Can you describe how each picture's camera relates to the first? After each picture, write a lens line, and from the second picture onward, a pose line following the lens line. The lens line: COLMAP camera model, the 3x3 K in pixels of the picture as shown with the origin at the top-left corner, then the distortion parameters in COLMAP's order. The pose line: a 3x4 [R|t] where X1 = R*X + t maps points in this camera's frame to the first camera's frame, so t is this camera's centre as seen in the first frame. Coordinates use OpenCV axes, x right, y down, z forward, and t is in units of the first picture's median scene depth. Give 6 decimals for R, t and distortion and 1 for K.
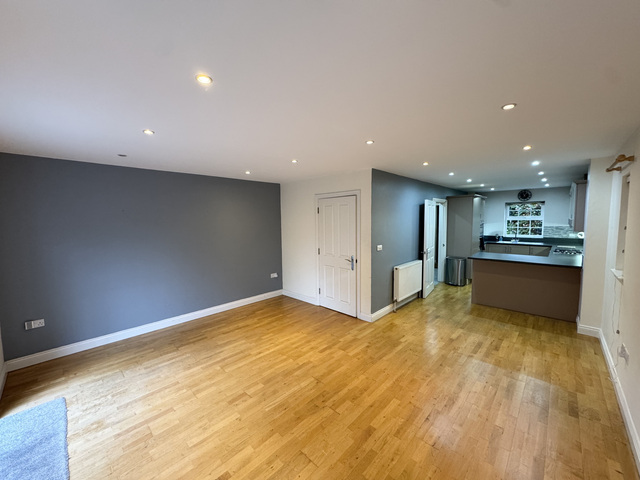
lens RADIAL K [[255.3, 0, 319.6], [0, 255.3, 237.4], [0, 0, 1]] dist [-0.000218, -0.000035]
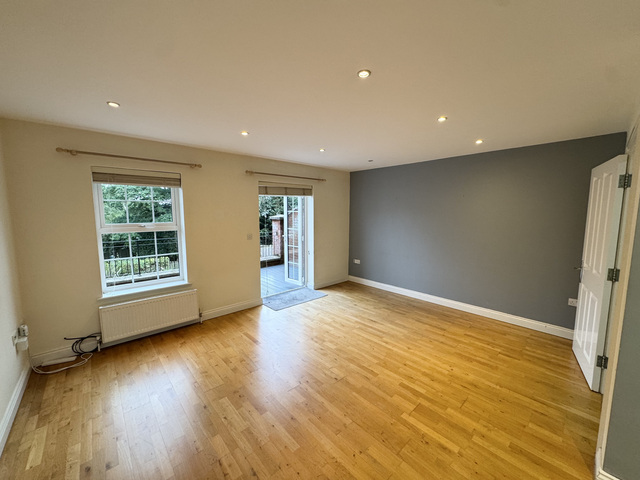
lens RADIAL K [[255.3, 0, 318.6], [0, 255.3, 238.6], [0, 0, 1]] dist [-0.000218, -0.000035]
pose [[-0.074717, 0.120700, -0.989873, 0.640957], [-0.072870, 0.989333, 0.126135, -0.035762], [0.994539, 0.081556, -0.065124, 0.718712]]
